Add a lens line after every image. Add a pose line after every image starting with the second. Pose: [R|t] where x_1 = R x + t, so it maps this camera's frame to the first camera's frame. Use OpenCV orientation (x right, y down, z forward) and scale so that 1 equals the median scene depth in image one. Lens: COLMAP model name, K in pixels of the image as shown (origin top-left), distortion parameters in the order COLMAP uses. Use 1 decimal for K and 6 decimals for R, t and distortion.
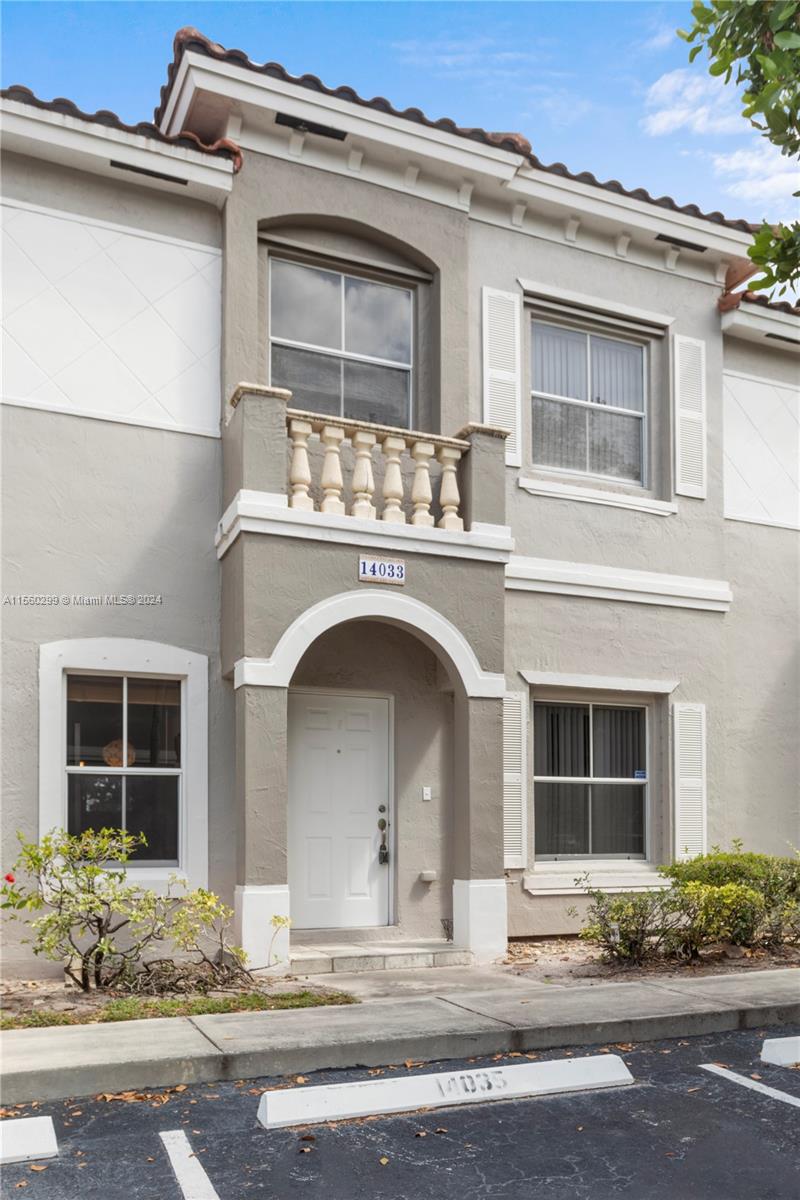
lens RADIAL K [[809.7, 0, 399.5], [0, 809.7, 599.6], [0, 0, 1]] dist [-0.007248, 0.009144]
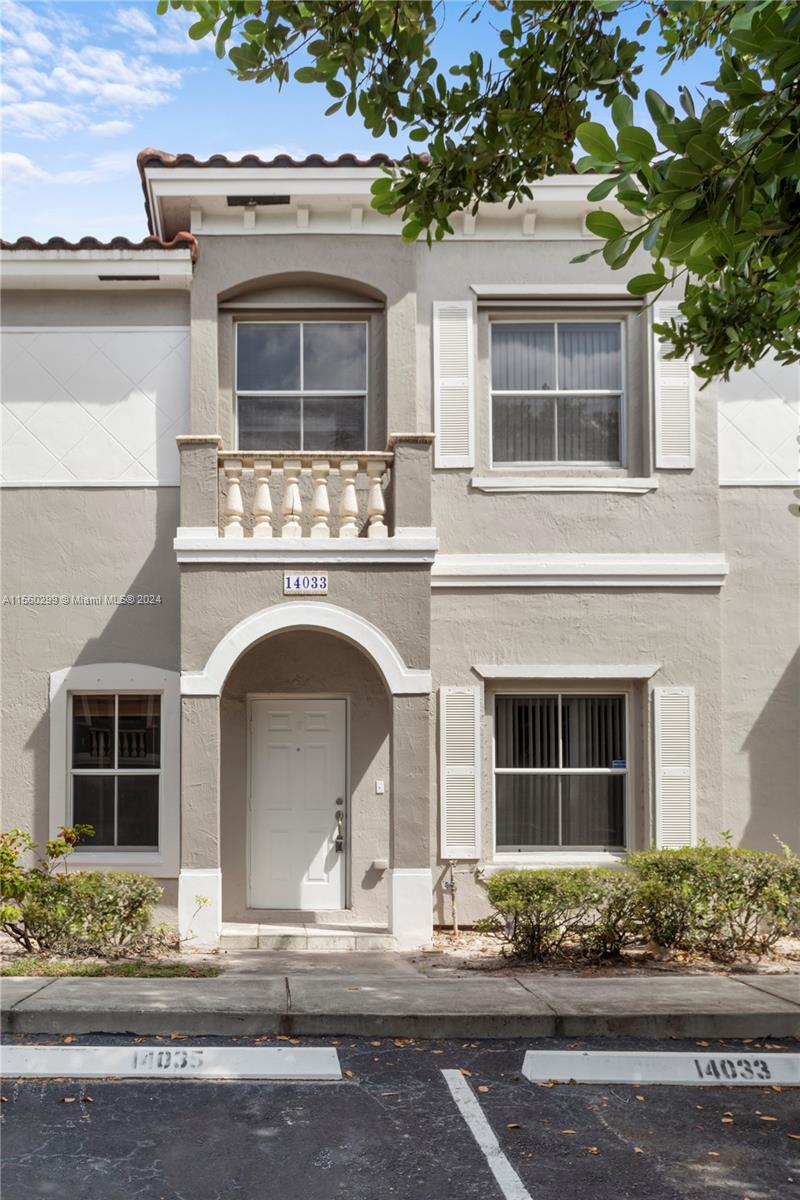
lens RADIAL K [[710.3, 0, 399.7], [0, 710.3, 627.0], [0, 0, 1]] dist [-0.007559, 0.001019]
pose [[0.935664, -0.092377, -0.340588, 0.393636], [0.094878, 0.995445, -0.009344, 0.040974], [0.339900, -0.023572, 0.940166, 0.134820]]
